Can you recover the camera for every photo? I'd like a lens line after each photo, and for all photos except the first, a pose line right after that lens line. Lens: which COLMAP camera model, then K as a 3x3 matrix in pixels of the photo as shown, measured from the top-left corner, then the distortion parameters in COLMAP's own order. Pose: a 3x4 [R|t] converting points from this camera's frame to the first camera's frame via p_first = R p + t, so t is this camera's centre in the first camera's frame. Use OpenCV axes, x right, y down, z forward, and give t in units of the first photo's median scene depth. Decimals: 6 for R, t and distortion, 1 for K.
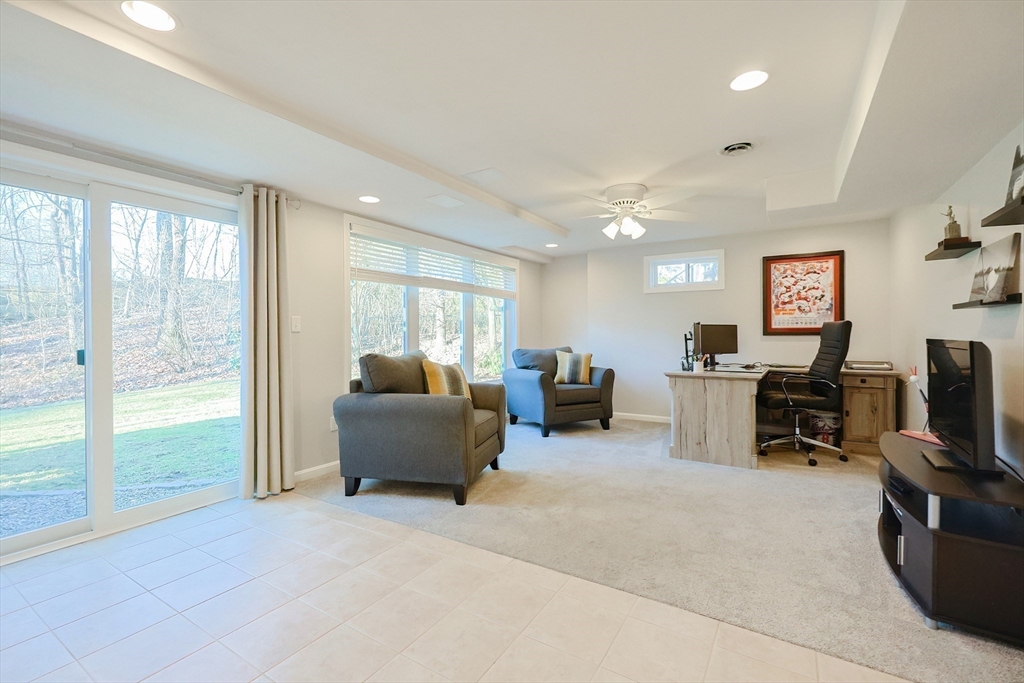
lens RADIAL K [[446.2, 0, 508.4], [0, 446.2, 335.3], [0, 0, 1]] dist [-0.002383, 0.000506]
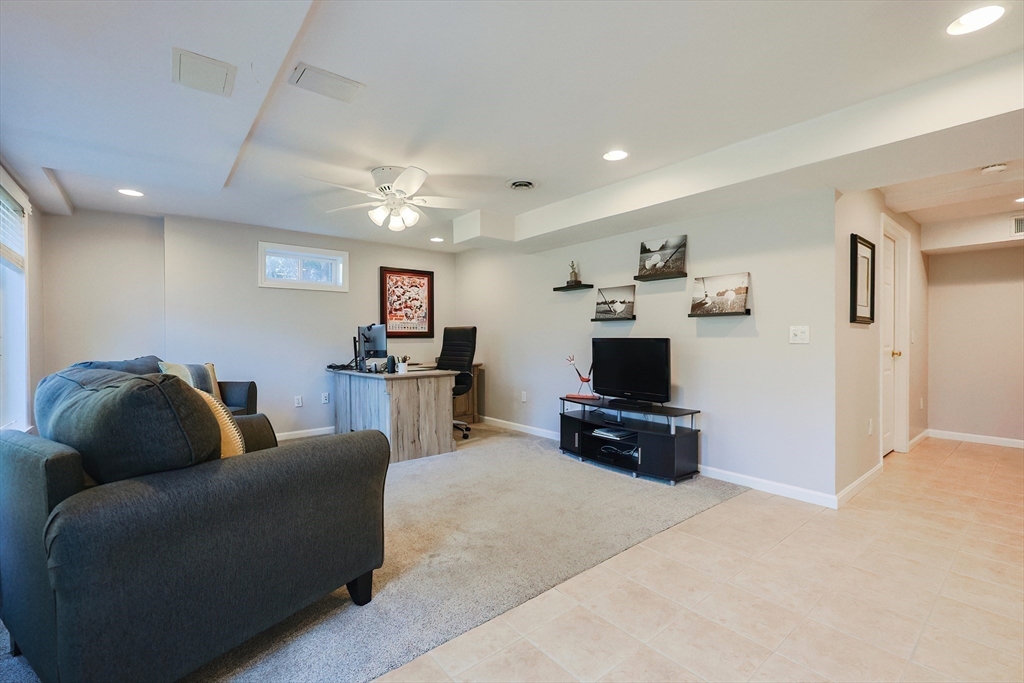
lens RADIAL K [[446.2, 0, 509.3], [0, 446.2, 343.7], [0, 0, 1]] dist [-0.002383, 0.000506]
pose [[0.317092, -0.011412, 0.948326, -0.399282], [0.004963, 0.999934, 0.010374, 0.004501], [-0.948382, 0.001417, 0.317127, 0.380039]]
